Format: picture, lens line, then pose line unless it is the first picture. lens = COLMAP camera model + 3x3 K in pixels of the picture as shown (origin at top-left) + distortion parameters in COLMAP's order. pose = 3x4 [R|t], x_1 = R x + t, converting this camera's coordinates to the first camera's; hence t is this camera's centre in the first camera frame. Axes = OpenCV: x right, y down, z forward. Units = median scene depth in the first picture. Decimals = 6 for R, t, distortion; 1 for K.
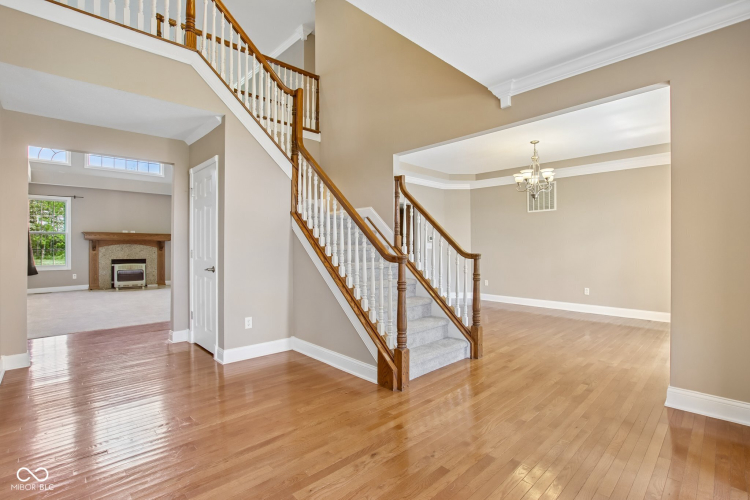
lens RADIAL K [[351.8, 0, 374.1], [0, 351.8, 248.9], [0, 0, 1]] dist [-0.029683, 0.002894]
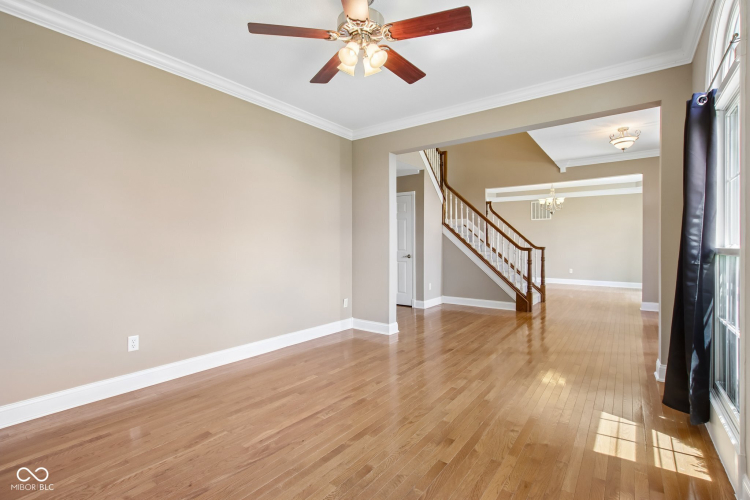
lens RADIAL K [[351.8, 0, 380.1], [0, 351.8, 246.6], [0, 0, 1]] dist [-0.029683, 0.002894]
pose [[0.982368, -0.004325, 0.186906, -0.921729], [0.003231, 0.999976, 0.006155, -0.002705], [-0.186928, -0.005442, 0.982359, -0.681267]]
